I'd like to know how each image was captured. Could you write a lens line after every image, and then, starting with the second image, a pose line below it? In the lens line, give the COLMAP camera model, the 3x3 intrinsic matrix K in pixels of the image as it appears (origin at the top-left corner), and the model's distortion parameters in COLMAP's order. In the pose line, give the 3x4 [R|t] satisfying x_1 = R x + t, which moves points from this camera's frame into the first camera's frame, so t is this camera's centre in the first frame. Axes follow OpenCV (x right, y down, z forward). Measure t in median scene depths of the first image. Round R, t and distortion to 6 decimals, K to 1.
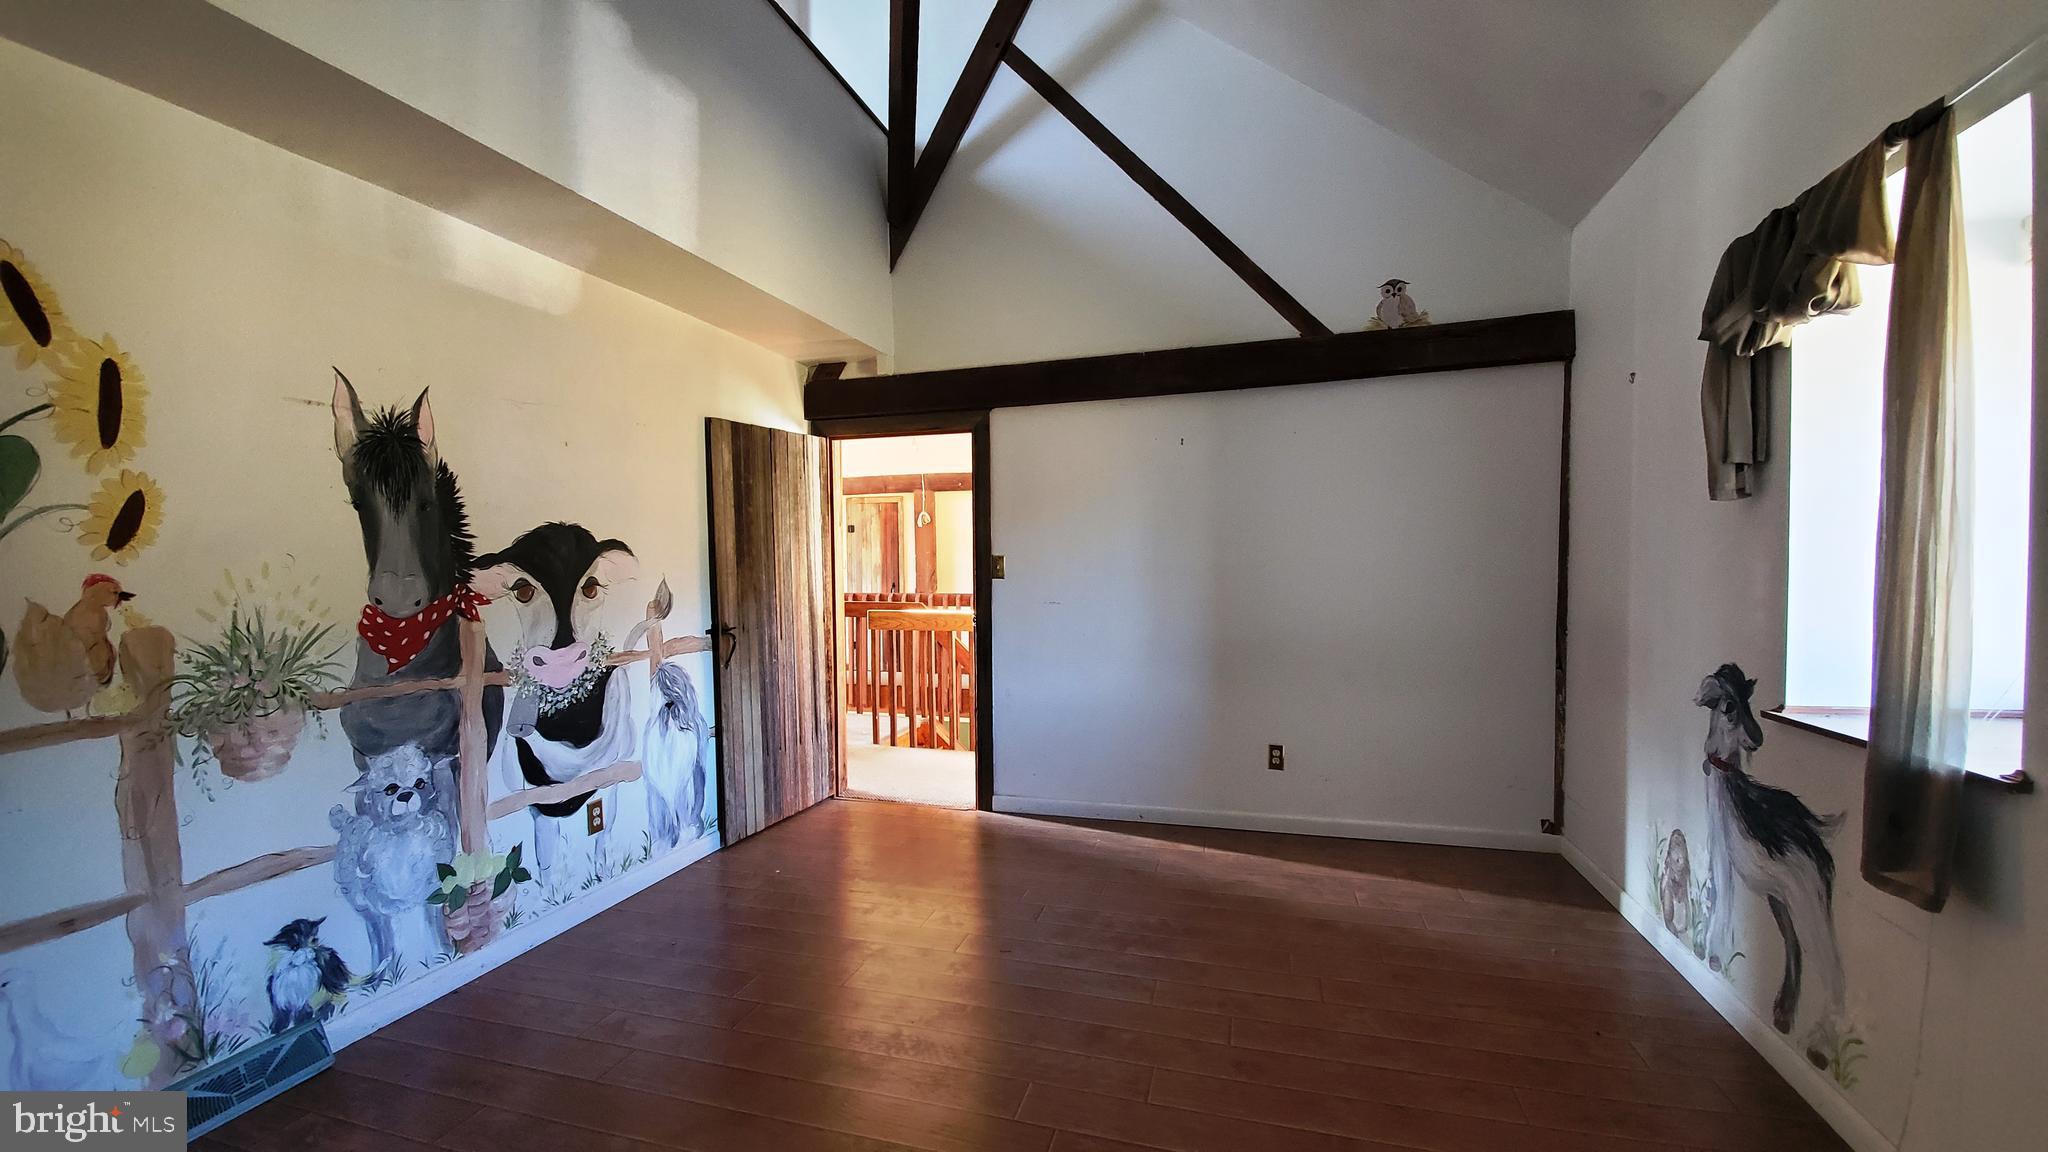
lens RADIAL K [[819.6, 0, 1024.0], [0, 819.6, 576.0], [0, 0, 1]] dist [-0.003655, -0.000532]
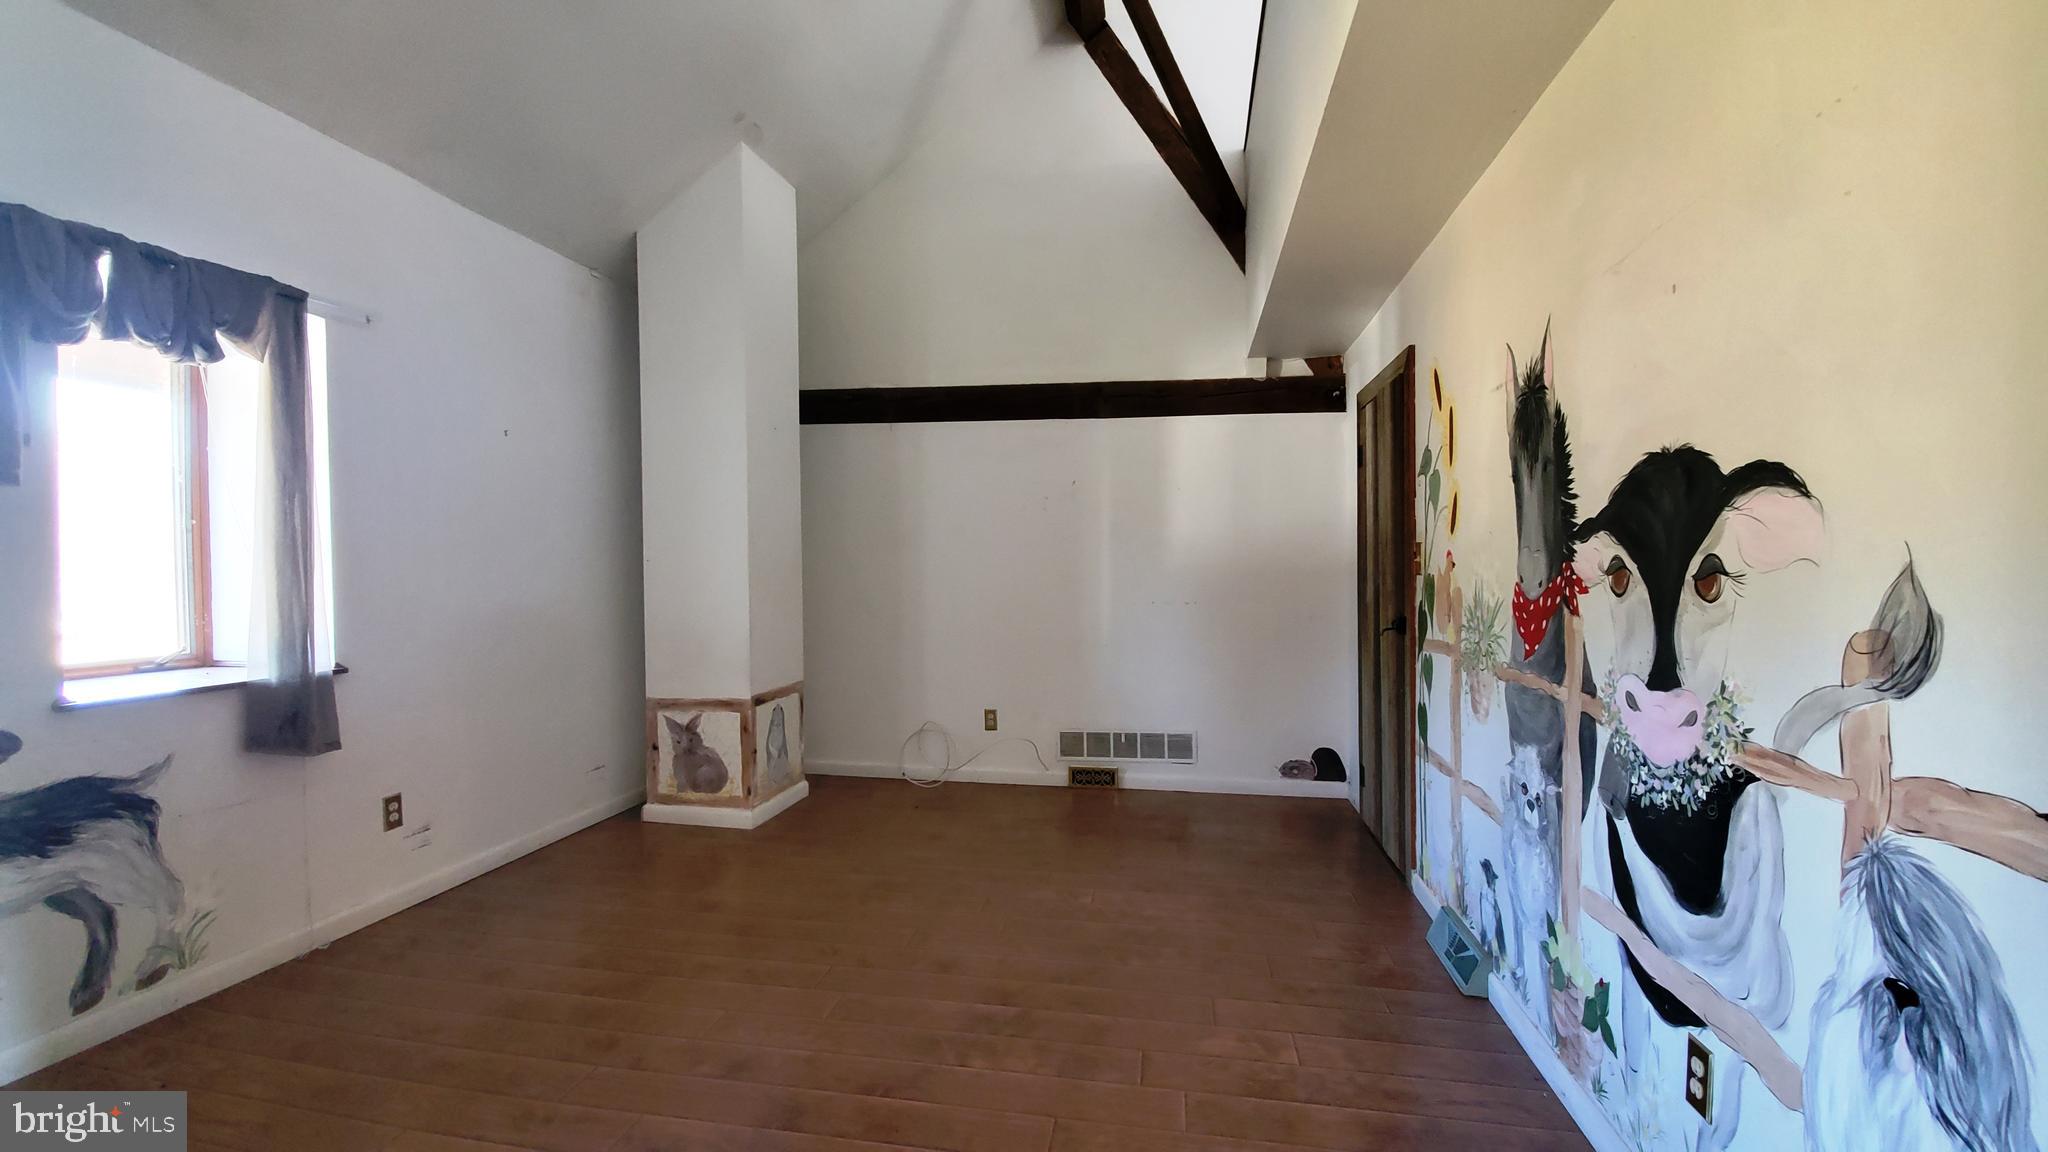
lens RADIAL K [[819.6, 0, 1024.0], [0, 819.6, 576.0], [0, 0, 1]] dist [-0.003655, -0.000532]
pose [[-0.994510, 0.015226, -0.103526, -0.112117], [0.012183, 0.999477, 0.029963, -0.005641], [0.103928, 0.028537, -0.994175, 1.508364]]
